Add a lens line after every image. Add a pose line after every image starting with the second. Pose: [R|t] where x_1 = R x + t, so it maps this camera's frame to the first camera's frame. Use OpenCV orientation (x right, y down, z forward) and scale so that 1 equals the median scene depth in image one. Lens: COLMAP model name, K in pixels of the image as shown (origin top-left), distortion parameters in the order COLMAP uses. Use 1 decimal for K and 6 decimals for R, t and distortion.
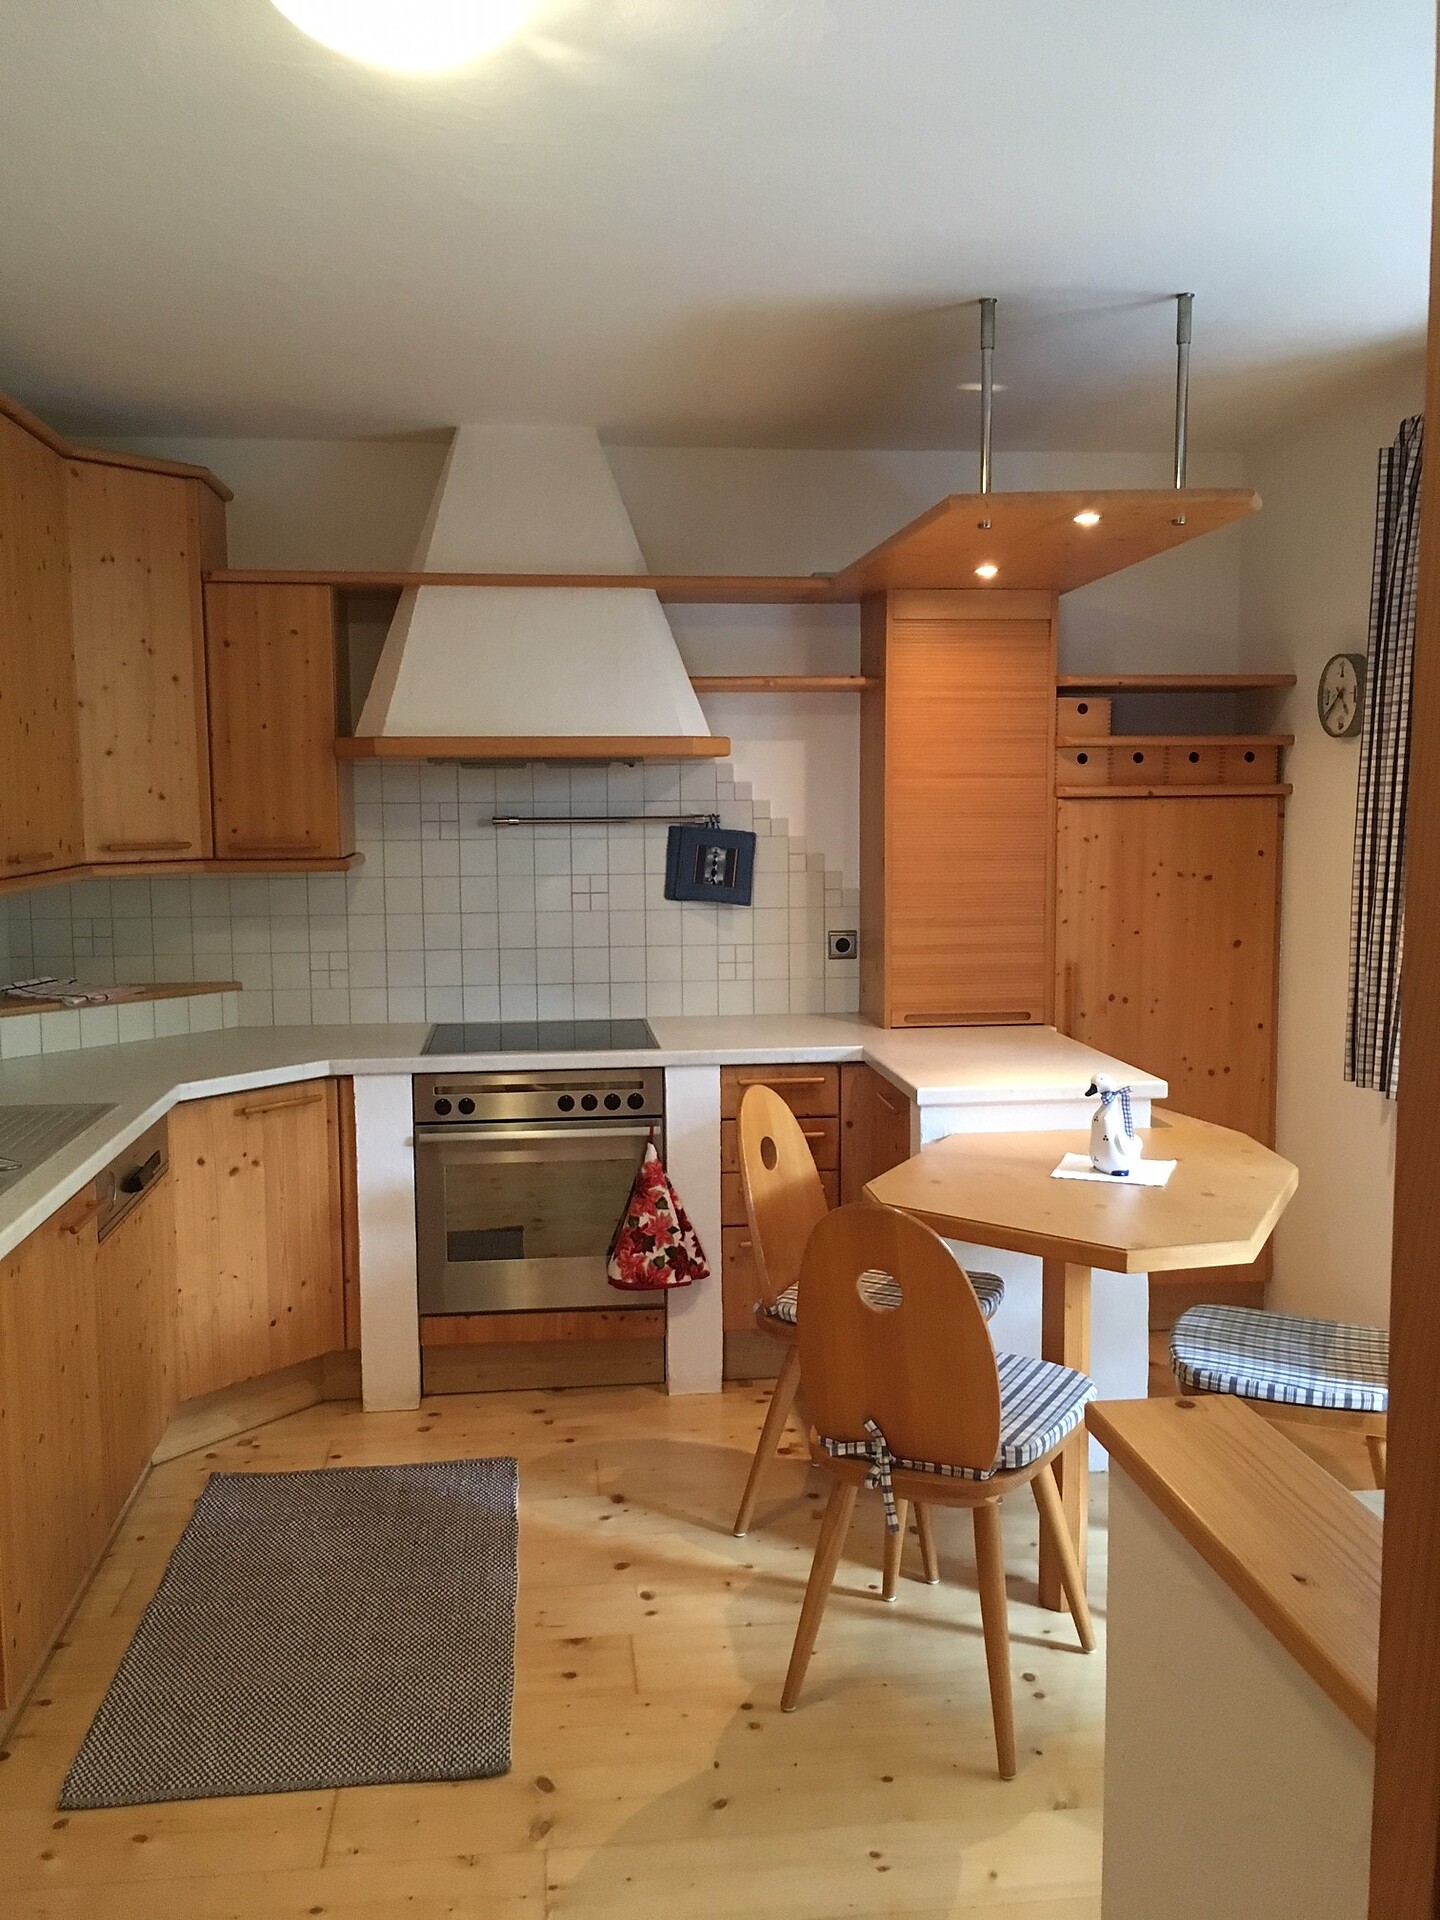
lens RADIAL K [[1650.4, 0, 722.6], [0, 1650.4, 961.7], [0, 0, 1]] dist [0.065109, 0.000584]
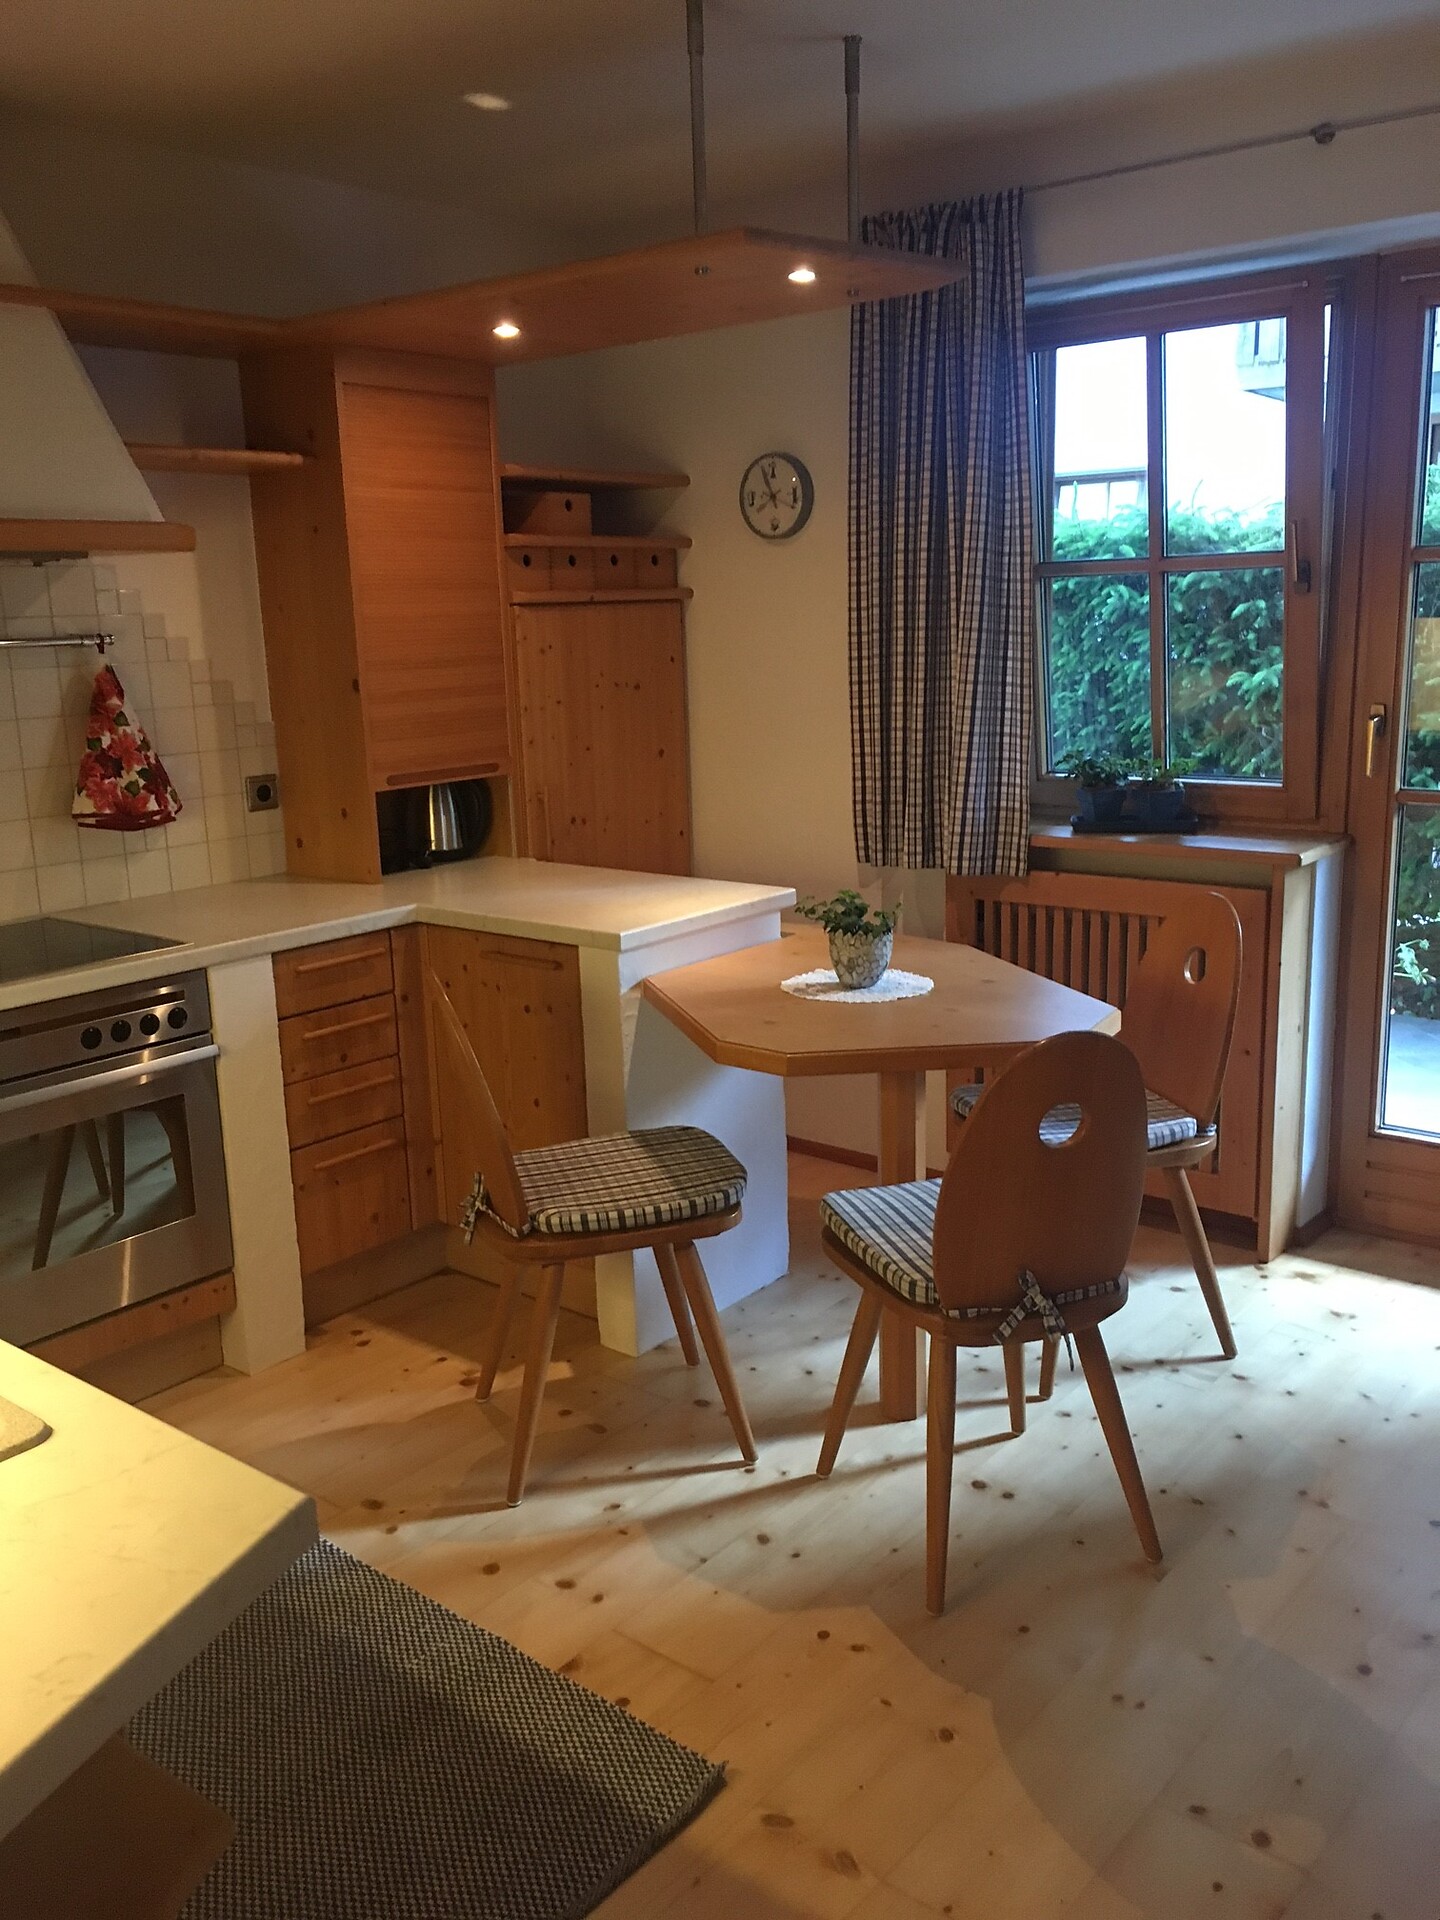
lens RADIAL K [[1650.4, 0, 722.6], [0, 1650.4, 961.8], [0, 0, 1]] dist [0.065109, 0.000584]
pose [[0.716580, -0.164318, 0.677874, -0.363065], [0.095425, 0.985812, 0.138089, -0.020929], [-0.690947, -0.034266, 0.722093, 0.261828]]
